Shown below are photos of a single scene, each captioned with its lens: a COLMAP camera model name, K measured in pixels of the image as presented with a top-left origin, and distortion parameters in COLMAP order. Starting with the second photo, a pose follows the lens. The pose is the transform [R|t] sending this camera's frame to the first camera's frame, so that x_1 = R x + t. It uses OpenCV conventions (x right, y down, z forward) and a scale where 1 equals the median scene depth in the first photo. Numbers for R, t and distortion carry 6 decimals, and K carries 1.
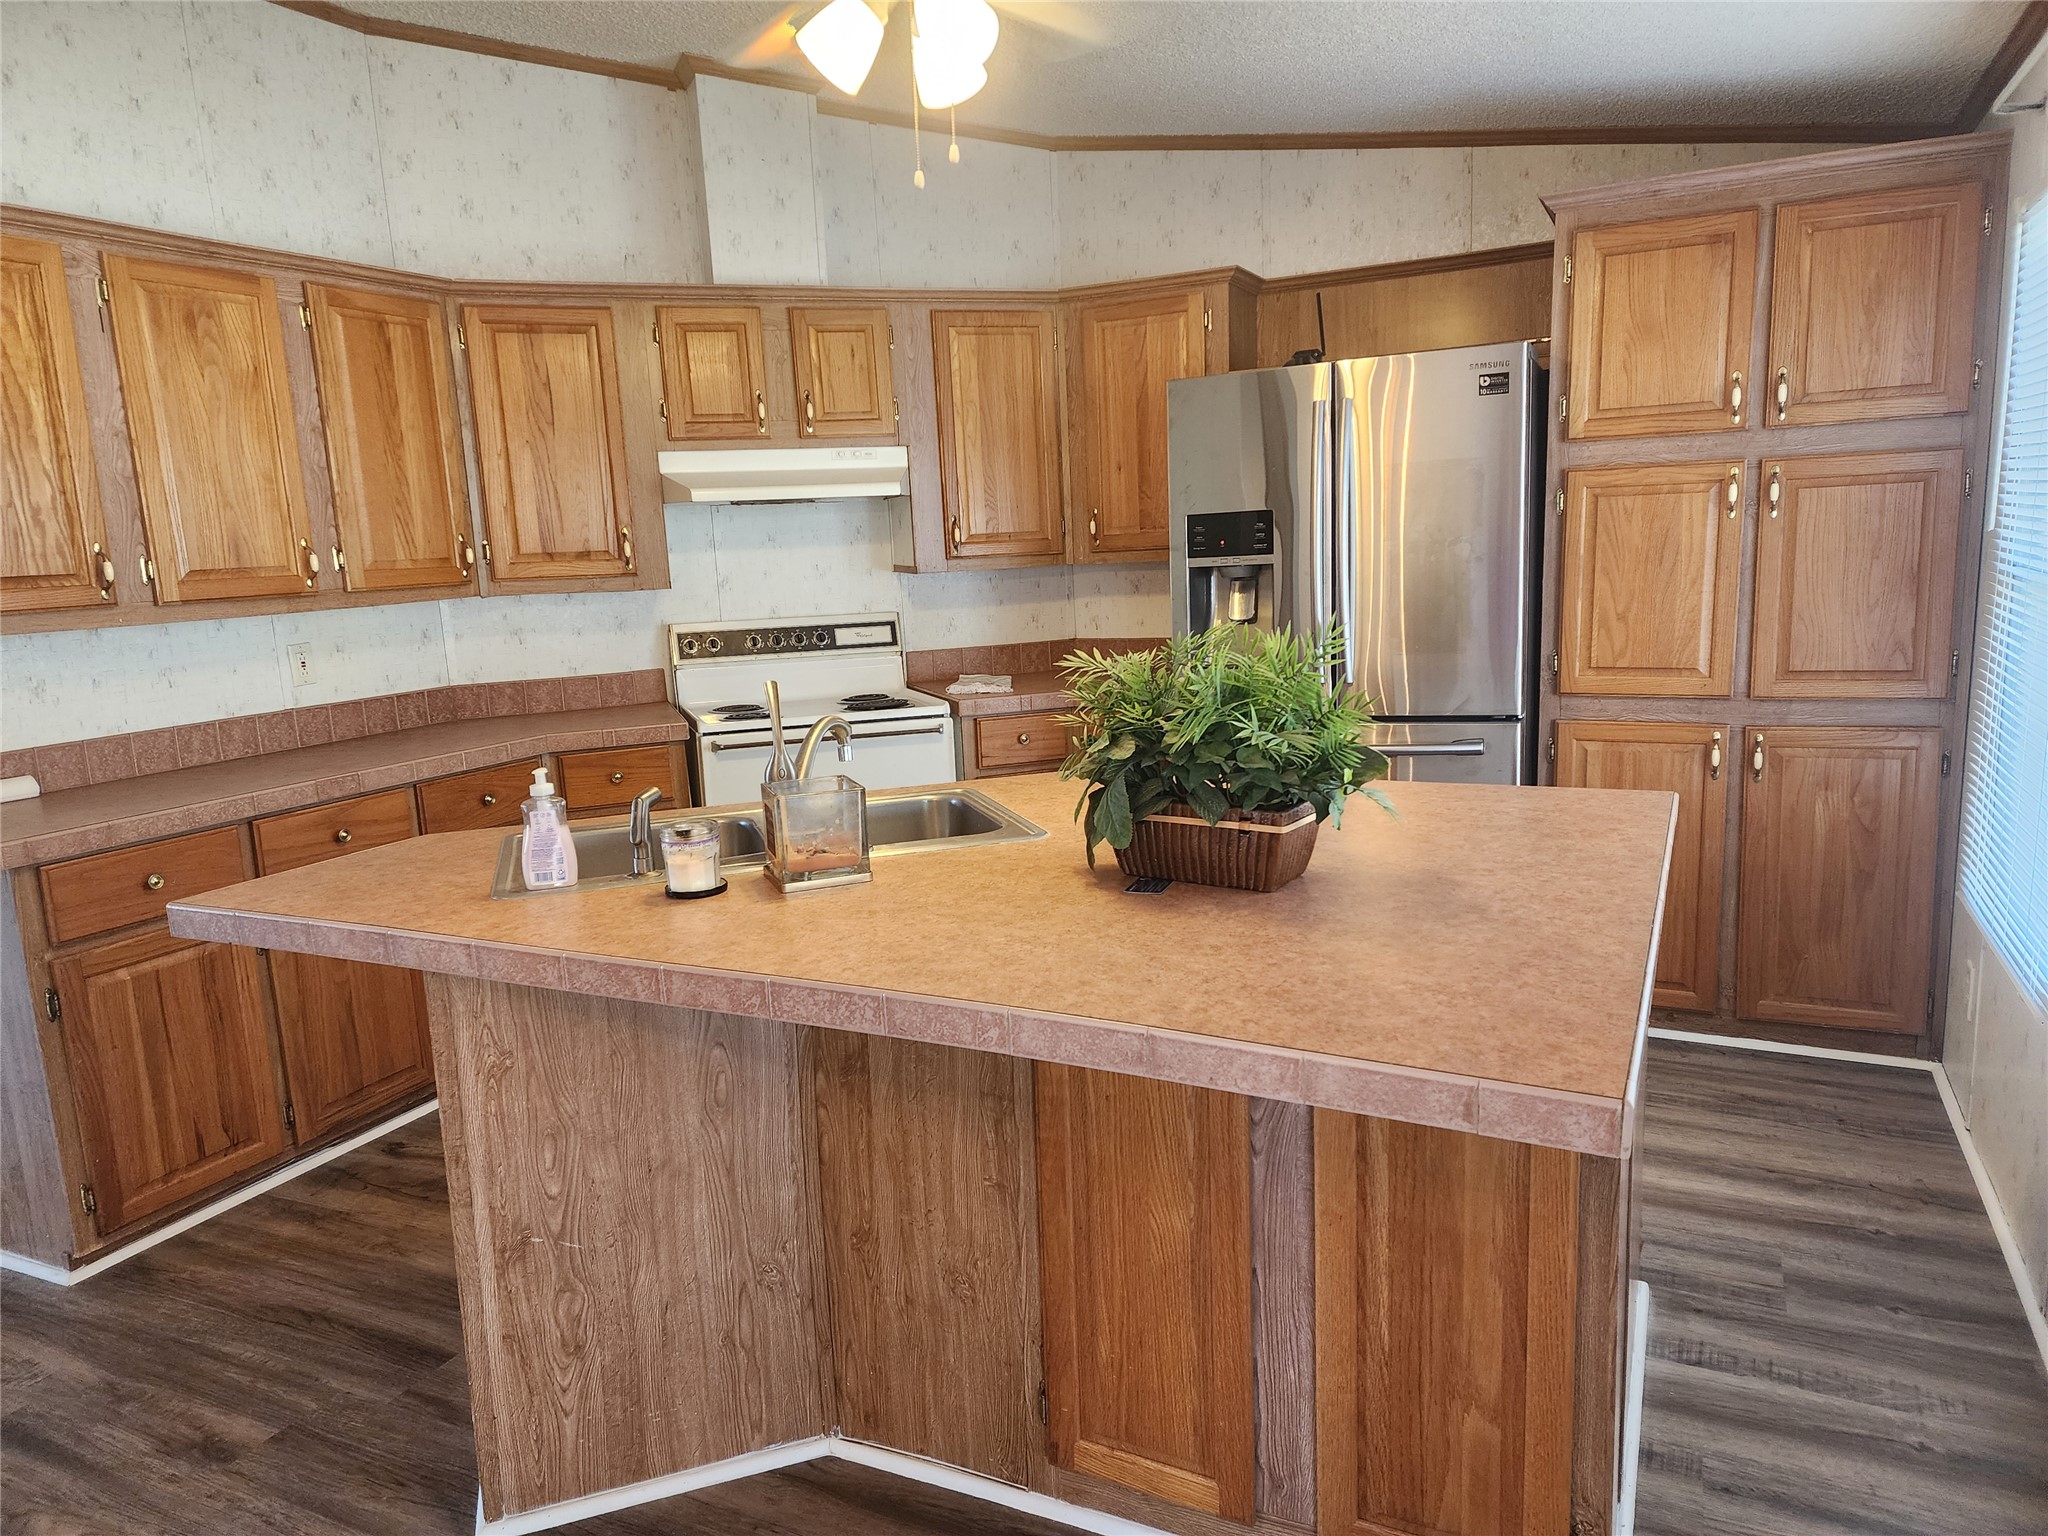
lens RADIAL K [[1360.6, 0, 1024.0], [0, 1360.6, 768.0], [0, 0, 1]] dist [0.006905, -0.000159]
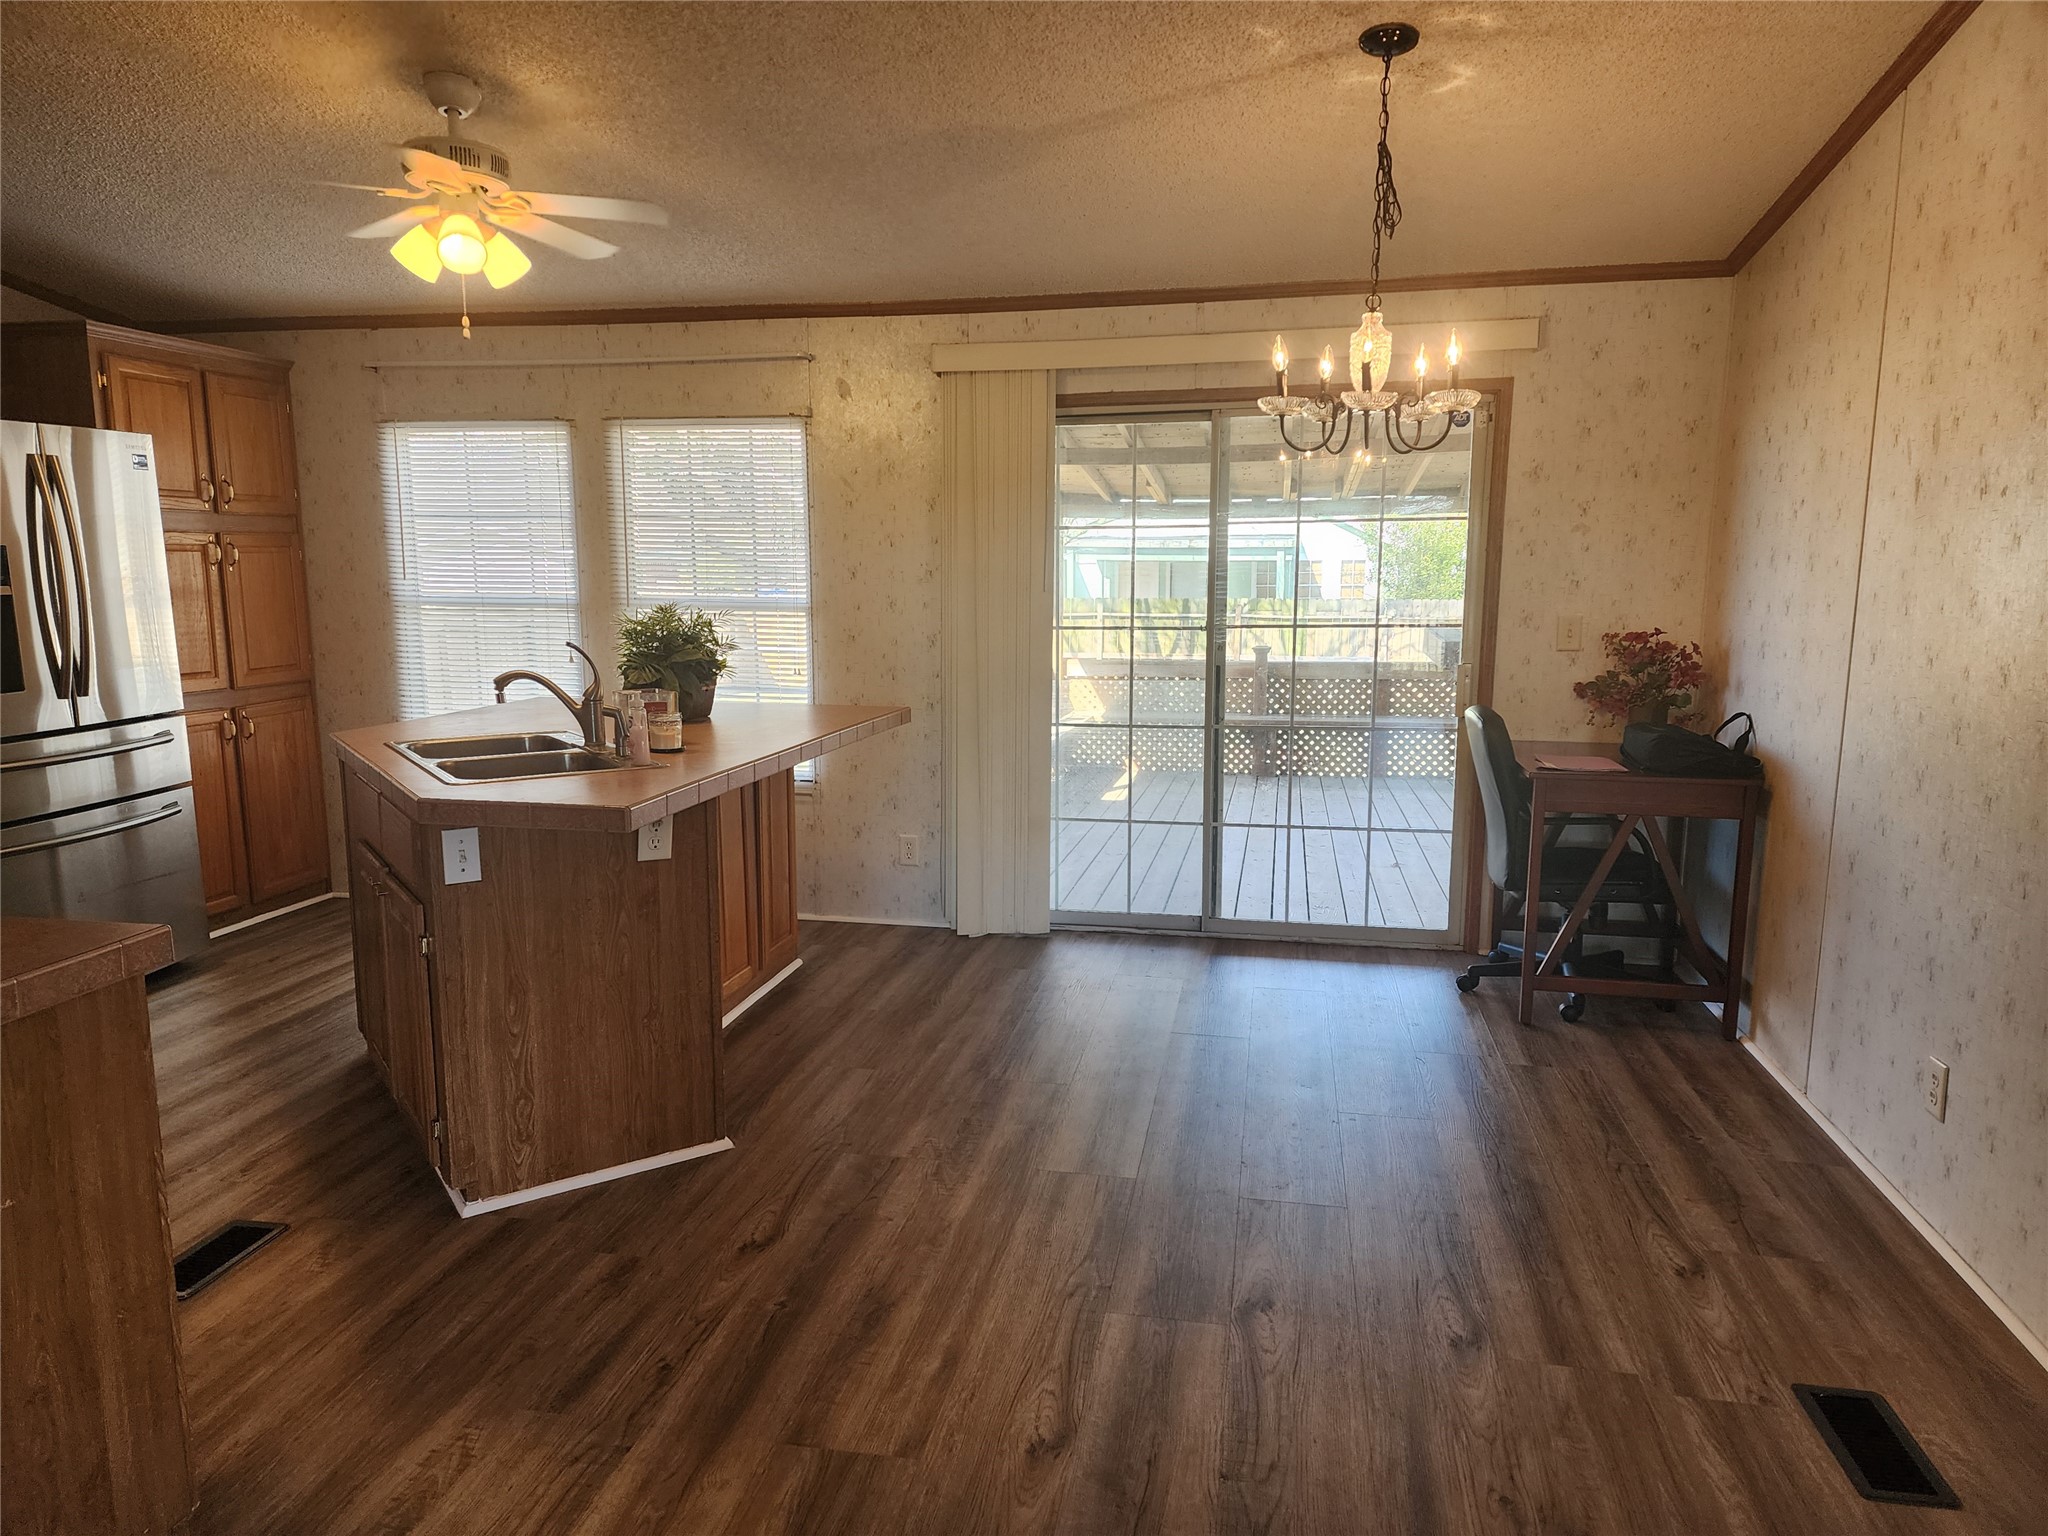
lens RADIAL K [[1360.6, 0, 1024.0], [0, 1360.6, 768.0], [0, 0, 1]] dist [0.006905, -0.000159]
pose [[-0.262987, -0.097441, 0.959866, -1.199018], [0.176609, 0.973214, 0.147184, -0.035342], [-0.948497, 0.208228, -0.238734, 0.566643]]
